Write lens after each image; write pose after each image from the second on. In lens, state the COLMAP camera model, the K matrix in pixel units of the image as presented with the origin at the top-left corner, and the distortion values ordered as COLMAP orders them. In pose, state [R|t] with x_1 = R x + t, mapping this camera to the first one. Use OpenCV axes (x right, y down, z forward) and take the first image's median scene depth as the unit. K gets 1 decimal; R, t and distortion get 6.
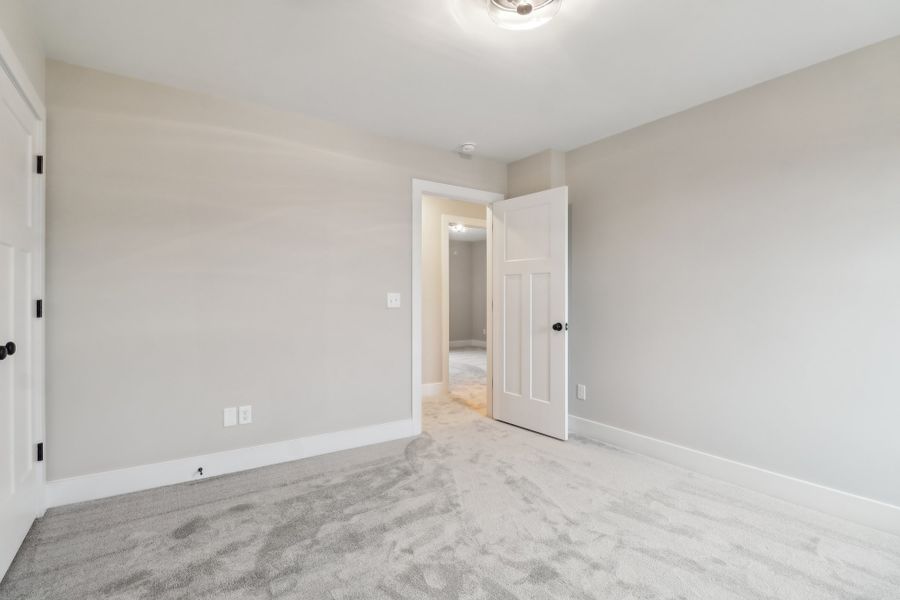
lens RADIAL K [[435.9, 0, 450.0], [0, 435.9, 300.0], [0, 0, 1]] dist [-0.002603, -0.000605]
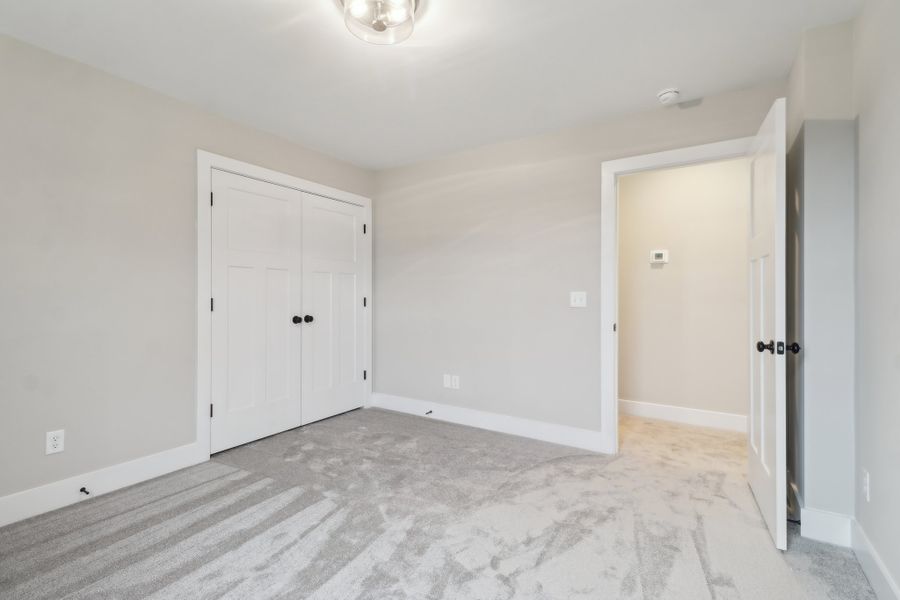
lens RADIAL K [[416.4, 0, 431.9], [0, 416.4, 298.5], [0, 0, 1]] dist [0.001895, 0.000311]
pose [[0.361772, 0.001458, -0.932266, 0.688115], [-0.005472, 0.999985, -0.000560, 0.001302], [0.932251, 0.005303, 0.361774, 0.439548]]
